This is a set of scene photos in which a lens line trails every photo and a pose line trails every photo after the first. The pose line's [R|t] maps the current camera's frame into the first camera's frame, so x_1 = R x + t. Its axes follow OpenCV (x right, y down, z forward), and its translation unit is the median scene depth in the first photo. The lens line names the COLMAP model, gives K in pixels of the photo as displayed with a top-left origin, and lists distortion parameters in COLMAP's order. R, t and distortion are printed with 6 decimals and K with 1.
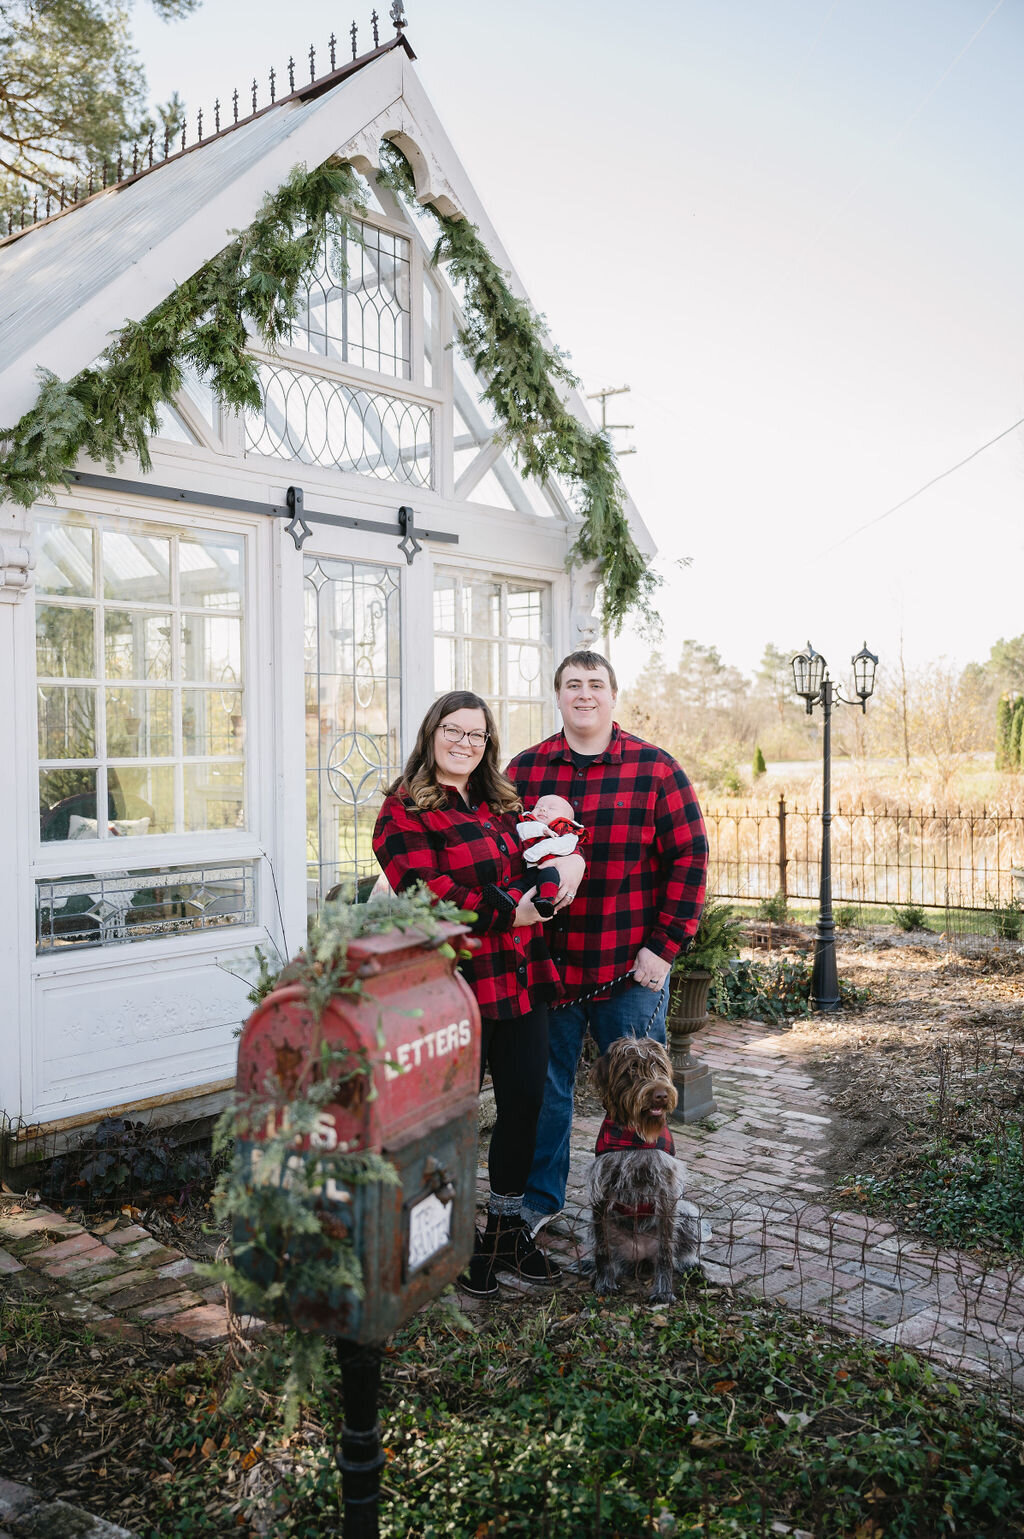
lens RADIAL K [[1367.9, 0, 510.7], [0, 1367.9, 776.7], [0, 0, 1]] dist [0.010040, -0.022088]
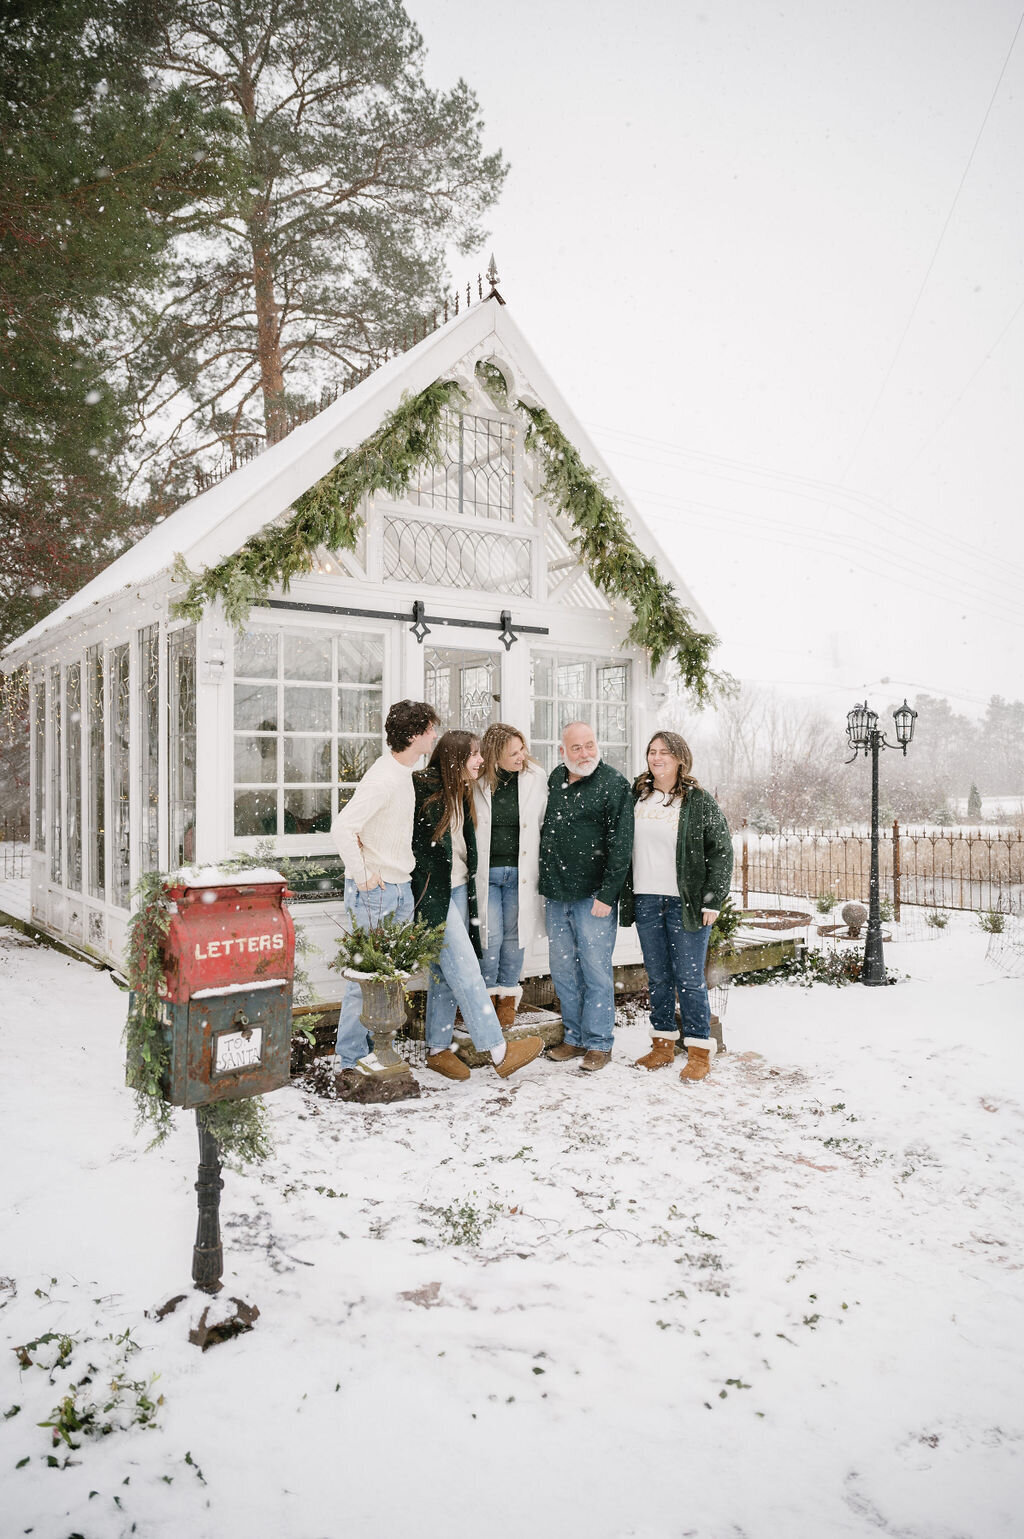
lens RADIAL K [[1077.2, 0, 507.8], [0, 1077.2, 770.4], [0, 0, 1]] dist [0.008205, 0.002308]
pose [[0.966292, 0.007185, -0.257349, 0.228185], [-0.015307, 0.999445, -0.029571, 0.003936], [0.256994, 0.032513, 0.965866, -0.088800]]
